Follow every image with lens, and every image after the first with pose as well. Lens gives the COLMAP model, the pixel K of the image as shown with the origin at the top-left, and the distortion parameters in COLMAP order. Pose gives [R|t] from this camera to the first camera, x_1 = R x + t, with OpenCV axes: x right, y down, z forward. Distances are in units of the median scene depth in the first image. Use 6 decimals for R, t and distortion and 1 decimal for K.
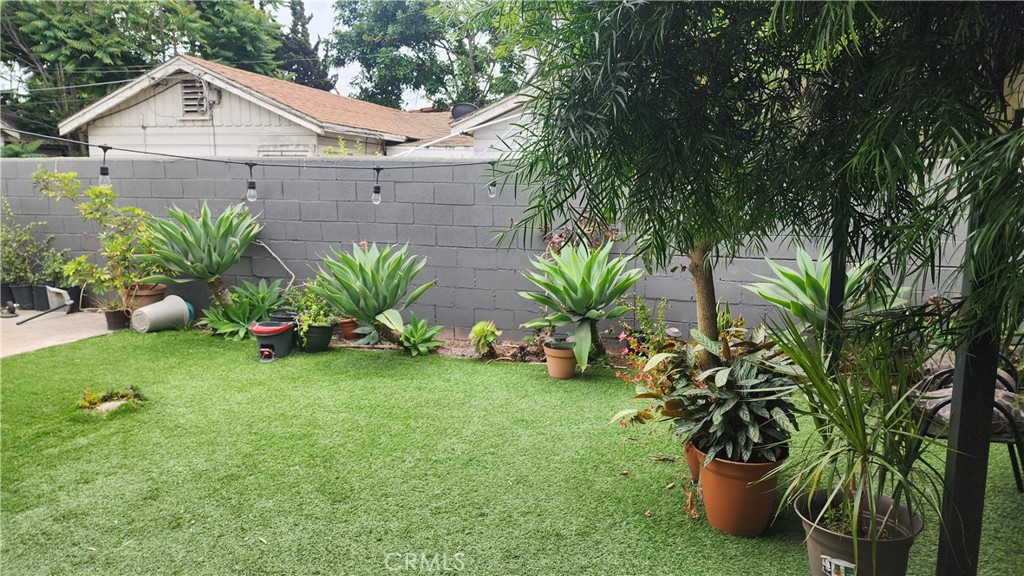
lens RADIAL K [[665.7, 0, 512.0], [0, 665.7, 288.0], [0, 0, 1]] dist [0.123568, -0.135755]
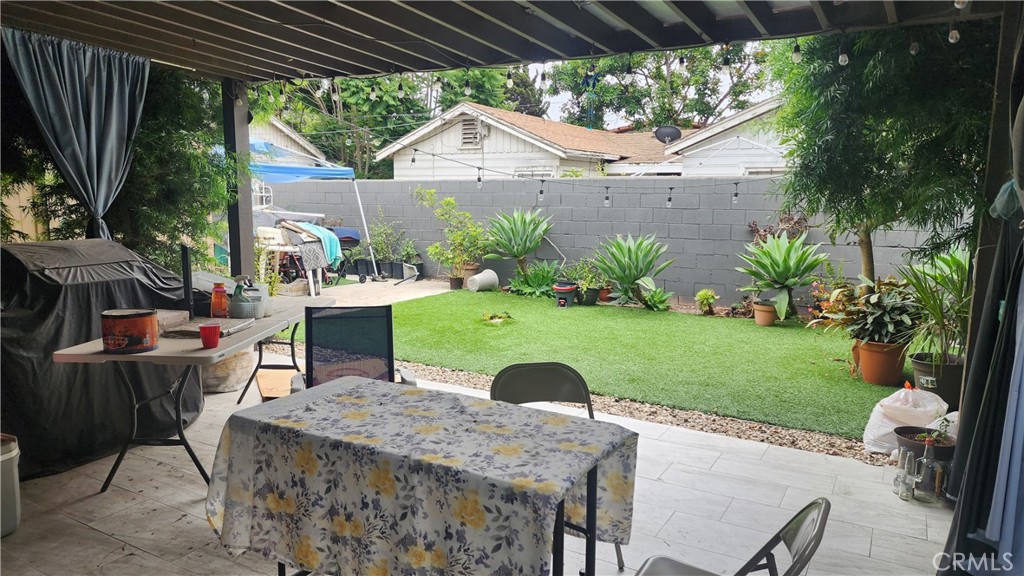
lens RADIAL K [[665.7, 0, 512.0], [0, 665.7, 288.0], [0, 0, 1]] dist [0.123568, -0.135755]
pose [[0.970506, 0.031893, -0.238959, -0.082627], [-0.034643, 0.999373, -0.007318, 0.058996], [0.238576, 0.015380, 0.971002, -0.420048]]
